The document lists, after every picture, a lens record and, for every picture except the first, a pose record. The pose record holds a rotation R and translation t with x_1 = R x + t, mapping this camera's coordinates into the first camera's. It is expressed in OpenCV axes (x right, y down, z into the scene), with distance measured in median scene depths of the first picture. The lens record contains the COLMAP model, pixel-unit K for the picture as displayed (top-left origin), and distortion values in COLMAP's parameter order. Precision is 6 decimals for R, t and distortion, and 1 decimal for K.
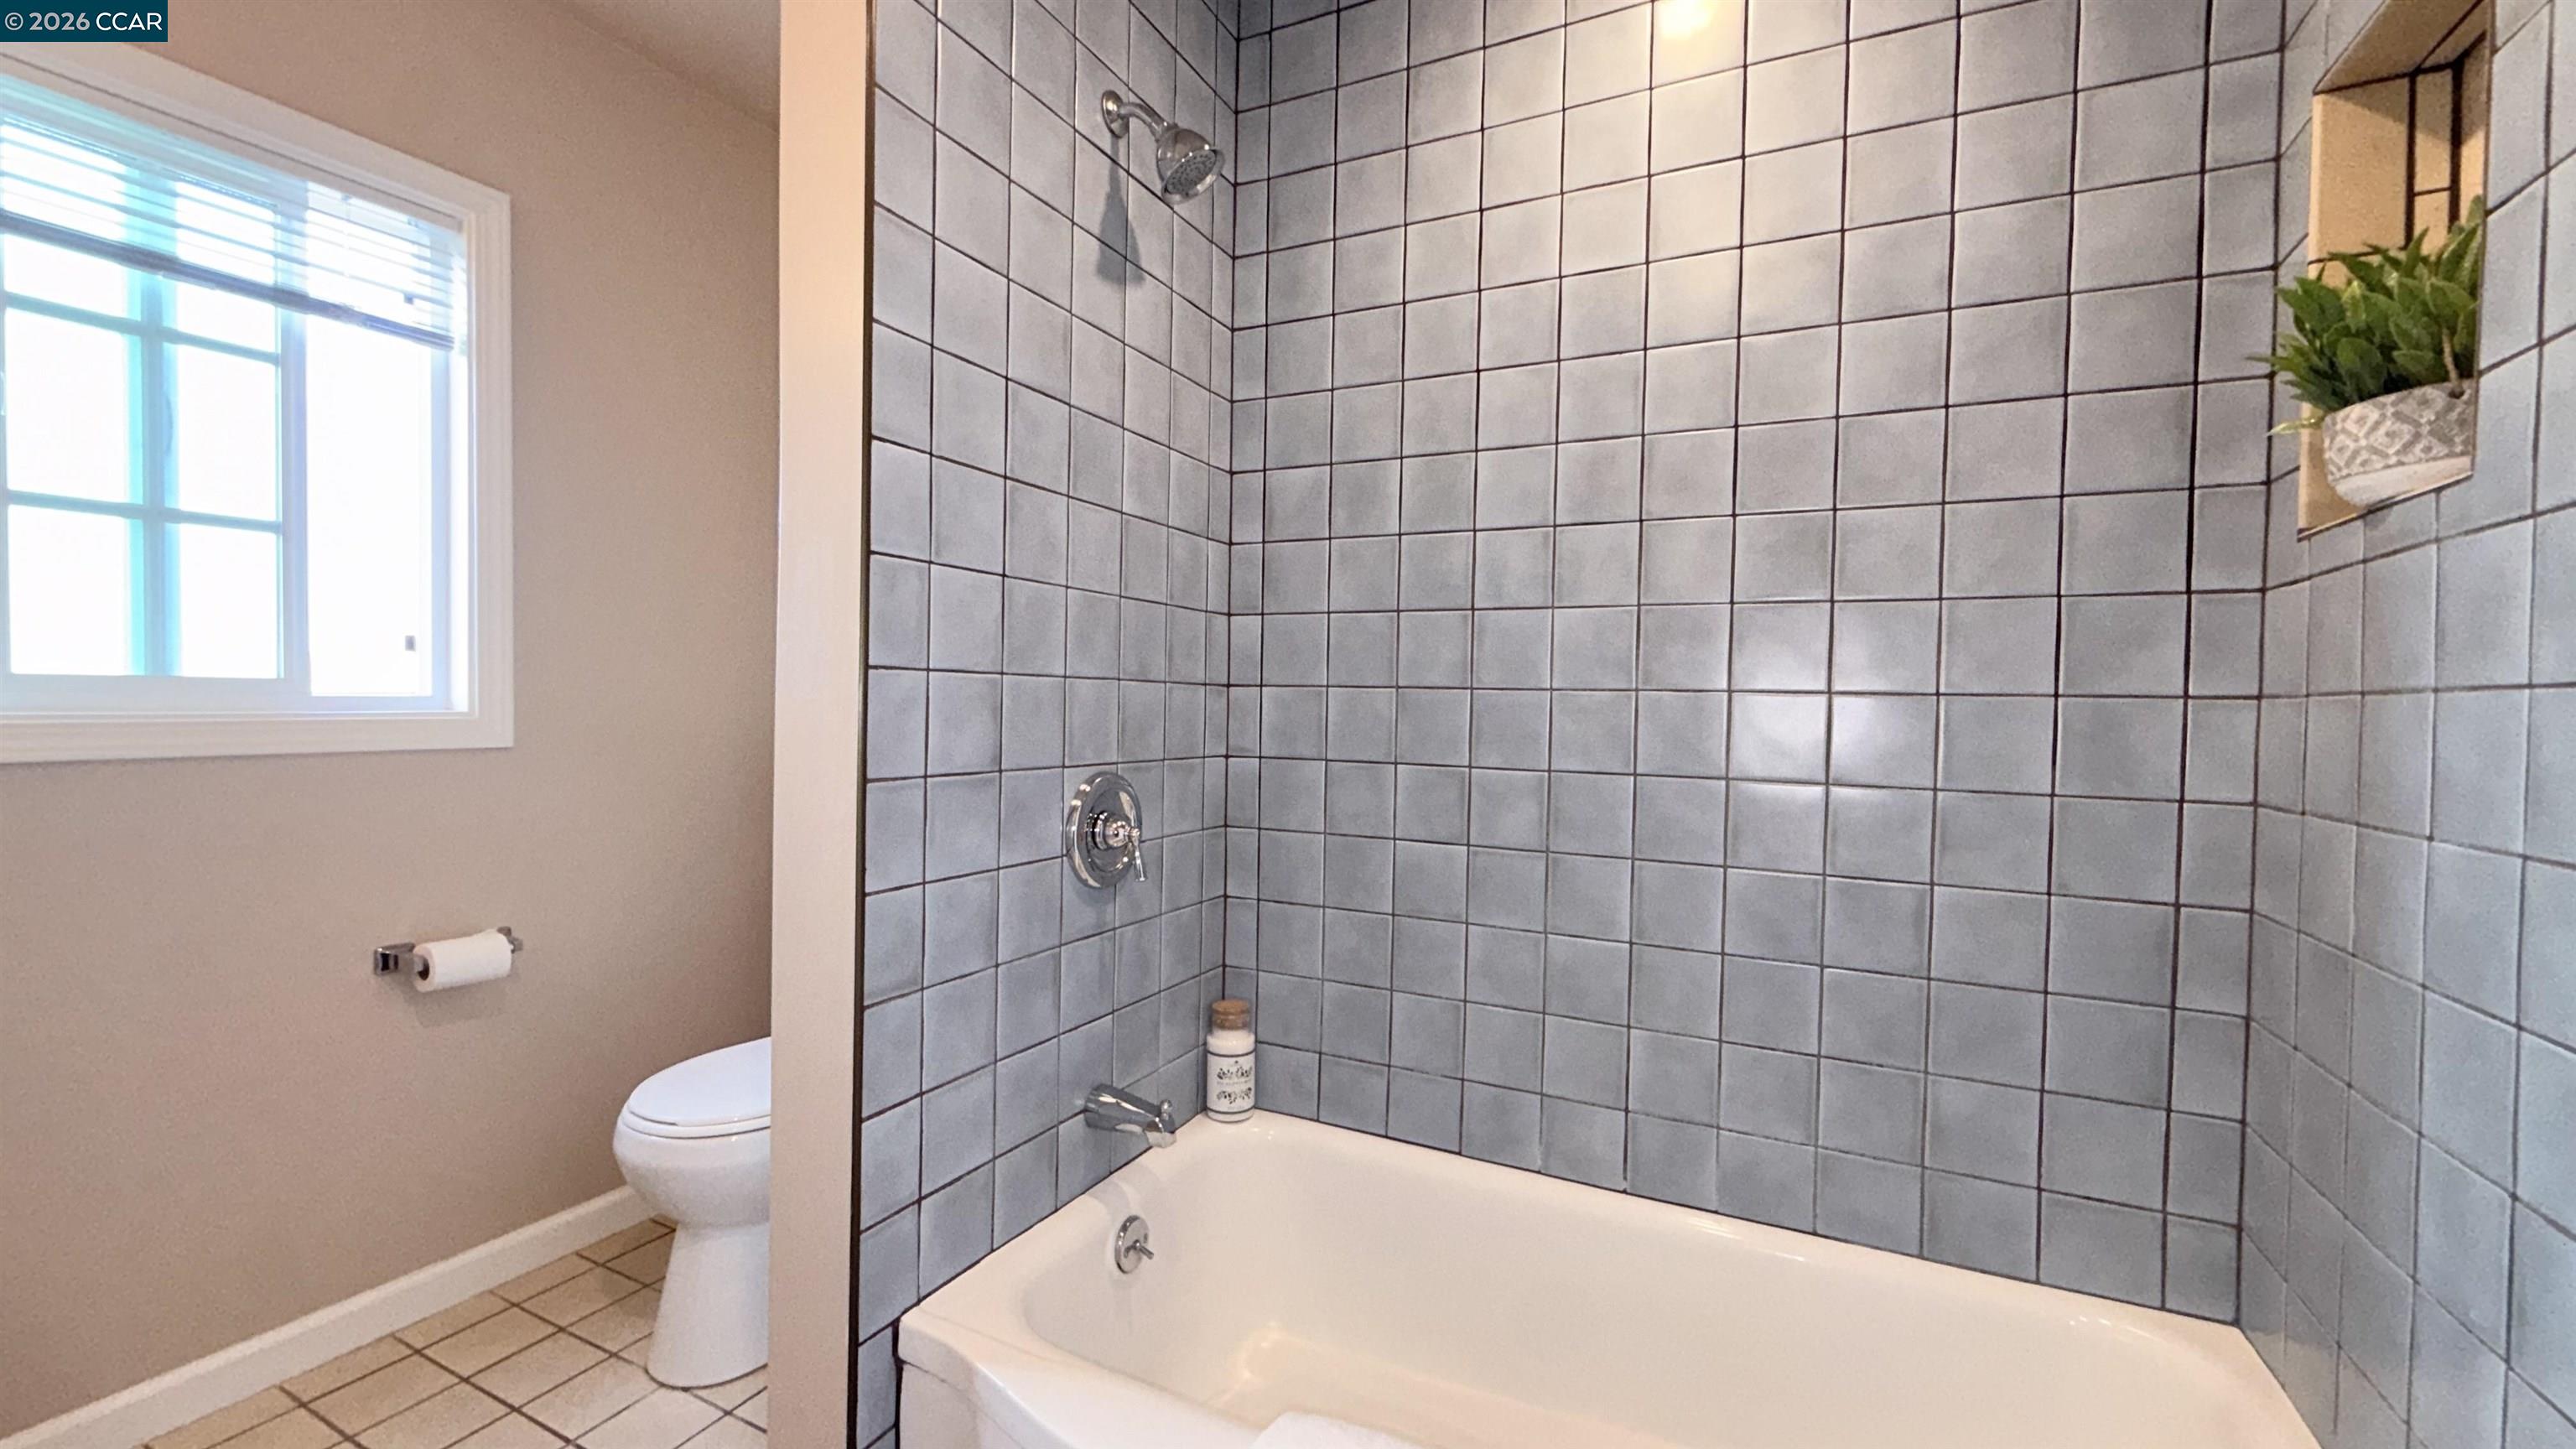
lens RADIAL K [[1028.9, 0, 1290.9], [0, 1028.9, 727.4], [0, 0, 1]] dist [-0.001880, 0.000732]
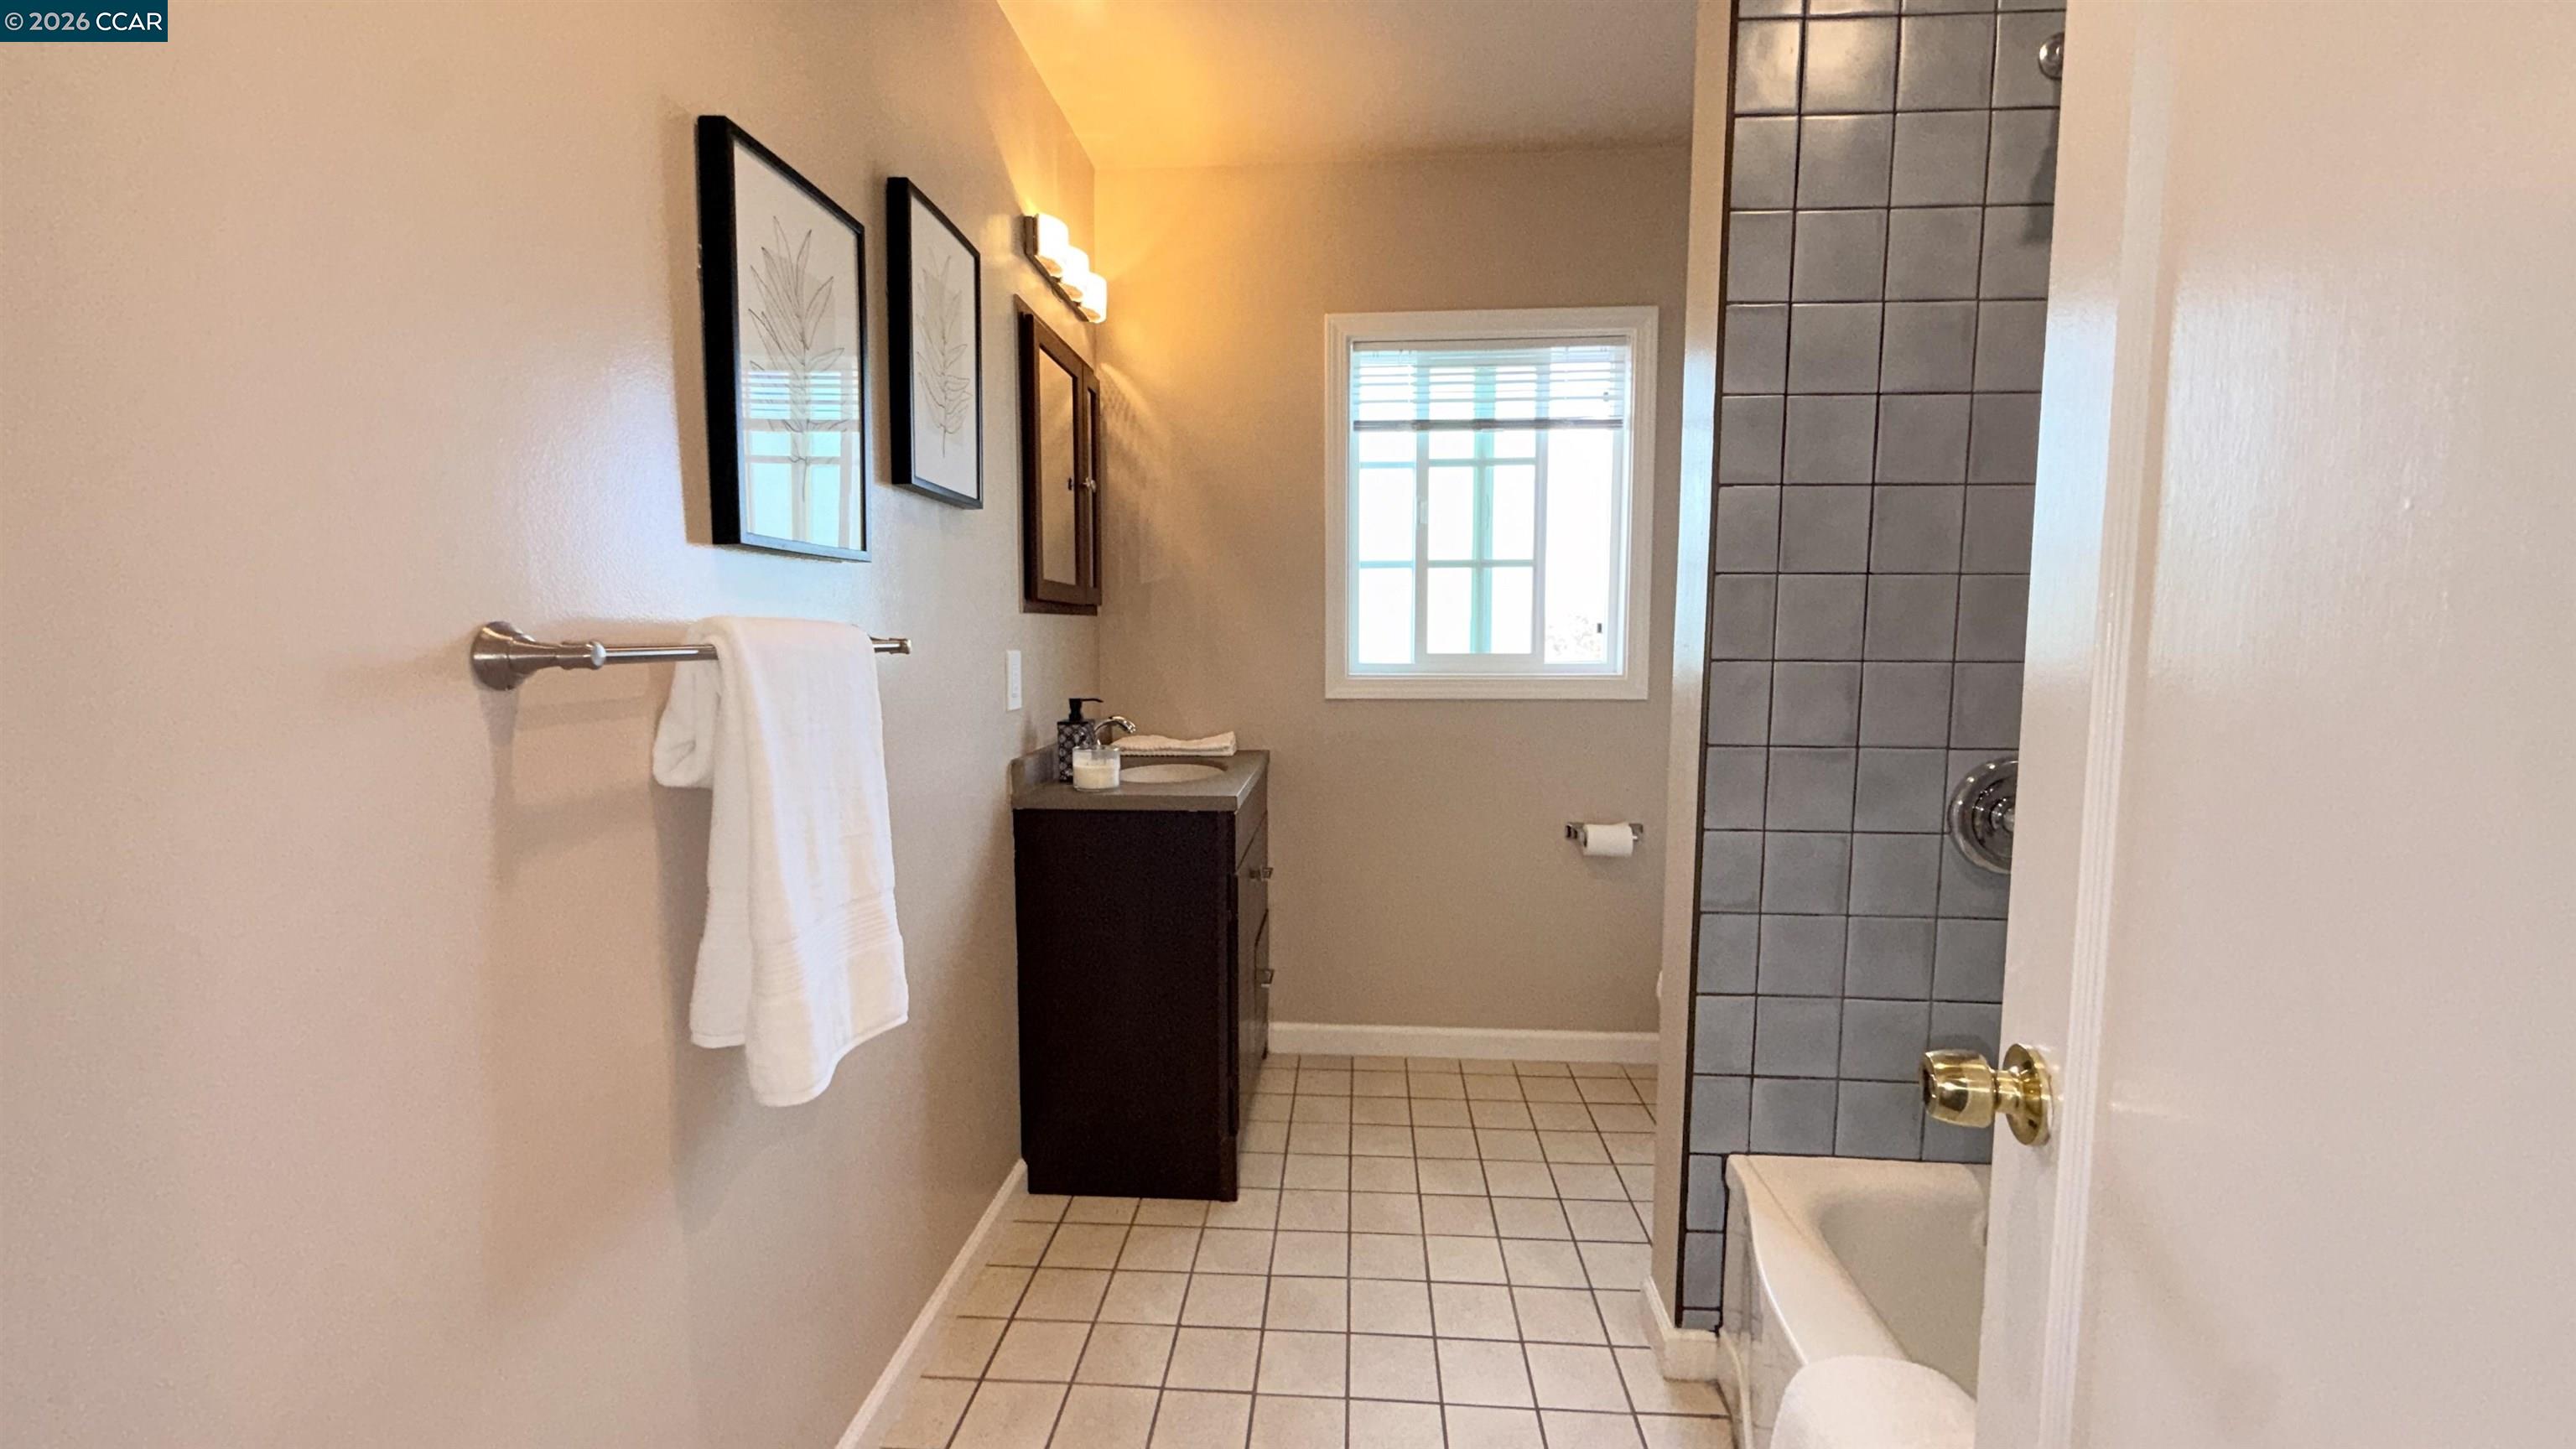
lens RADIAL K [[1028.9, 0, 1284.6], [0, 1028.9, 719.0], [0, 0, 1]] dist [-0.001880, 0.000732]
pose [[0.380488, 0.062886, -0.922645, 0.439253], [-0.013996, 0.997963, 0.062247, -0.041972], [0.924680, -0.010771, 0.380593, -0.013350]]
